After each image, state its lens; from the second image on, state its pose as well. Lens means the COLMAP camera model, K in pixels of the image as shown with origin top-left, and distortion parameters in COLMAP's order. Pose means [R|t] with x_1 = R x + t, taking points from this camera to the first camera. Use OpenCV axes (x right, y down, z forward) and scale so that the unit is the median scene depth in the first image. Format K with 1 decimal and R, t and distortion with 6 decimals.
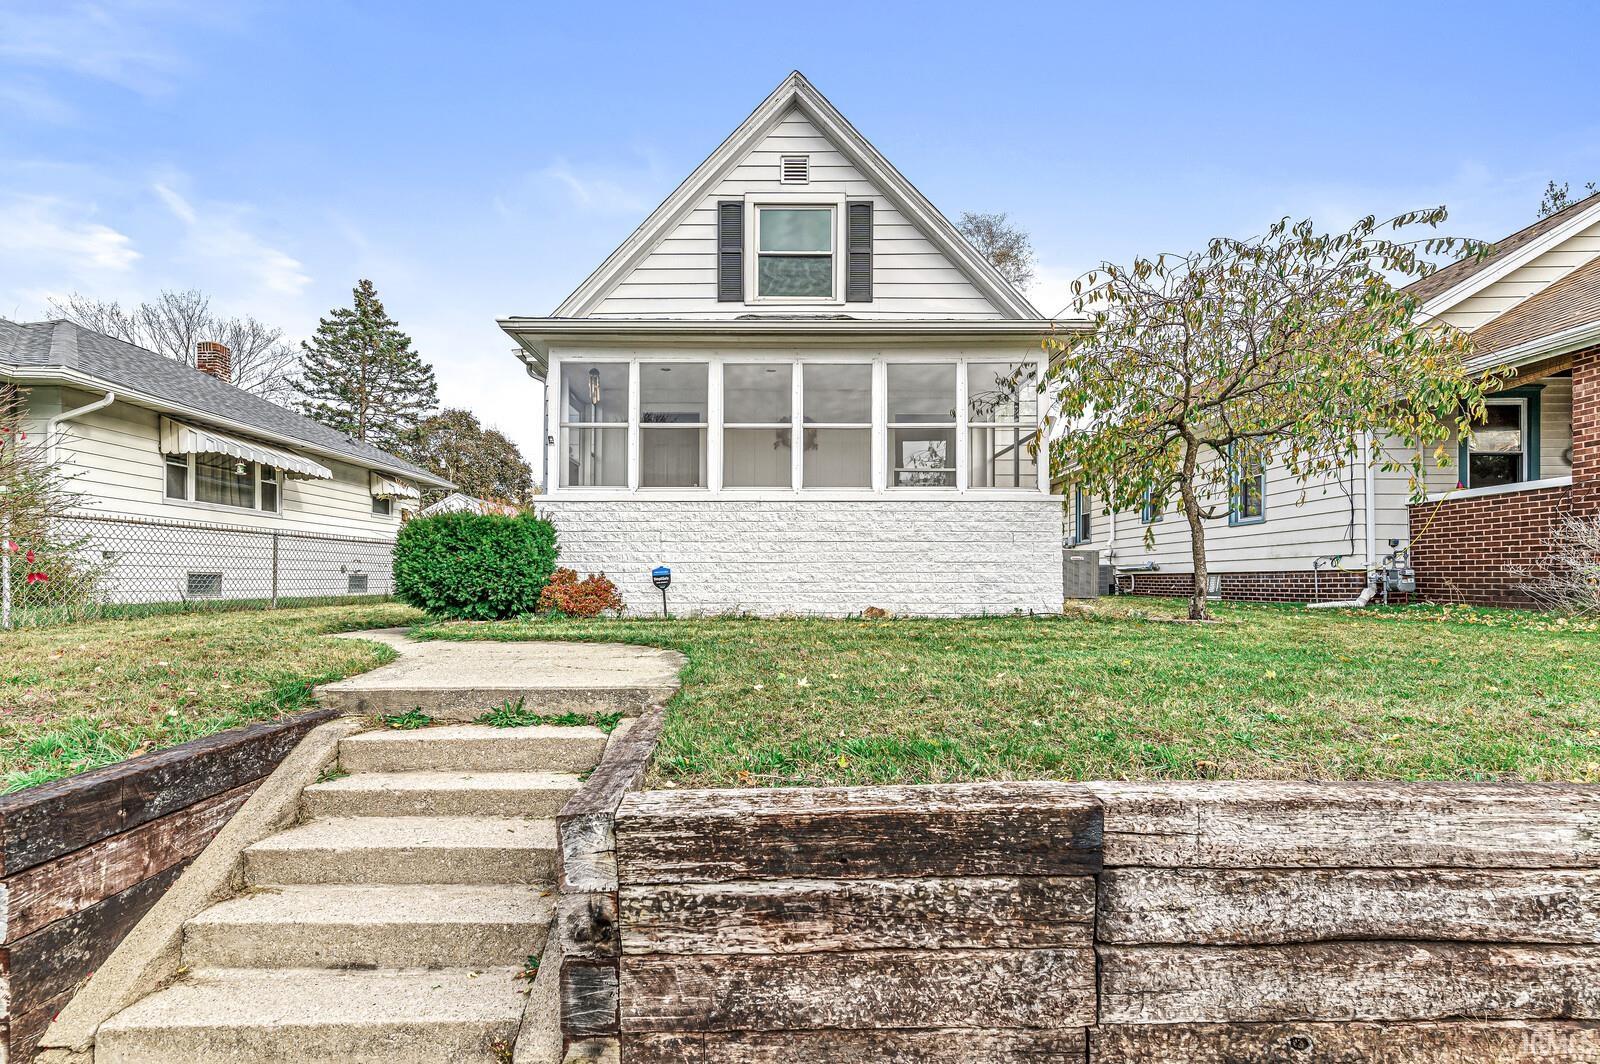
lens RADIAL K [[702.6, 0, 770.3], [0, 702.6, 571.3], [0, 0, 1]] dist [0.004081, -0.000460]
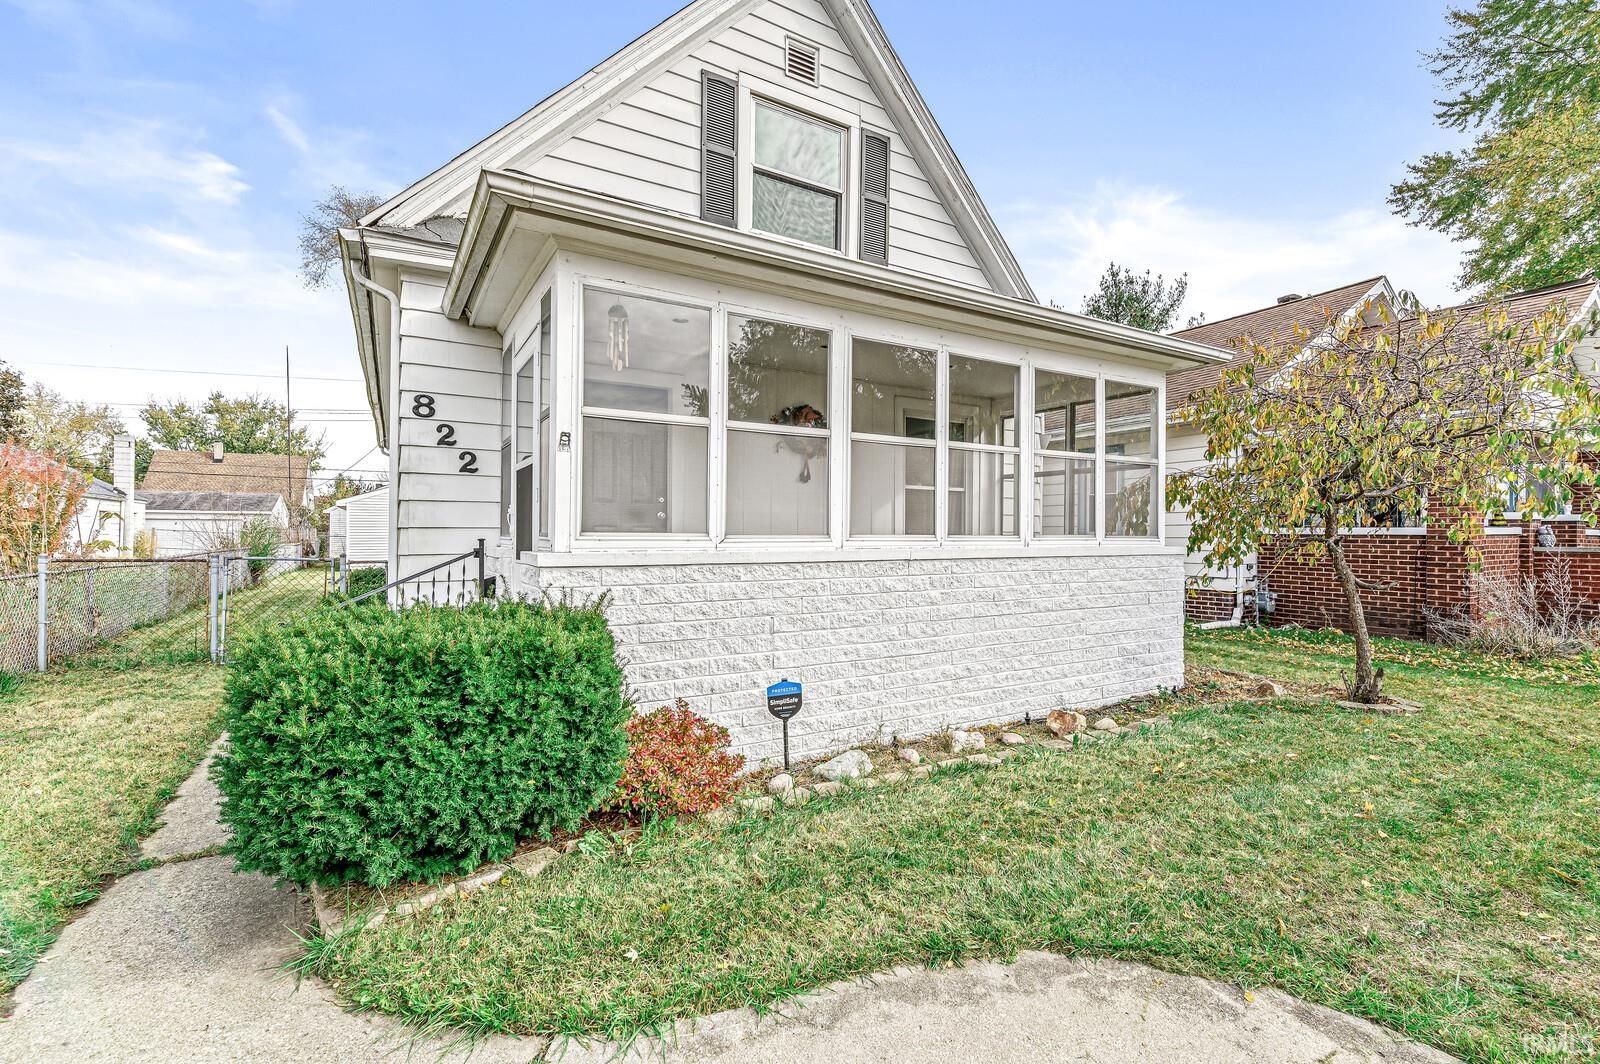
lens RADIAL K [[702.6, 0, 804.9], [0, 702.6, 531.6], [0, 0, 1]] dist [0.004081, -0.000460]
pose [[0.857427, 0.003328, 0.514595, -0.422873], [-0.008039, 0.999944, 0.006927, -0.127598], [-0.514543, -0.010076, 0.857406, 0.490561]]
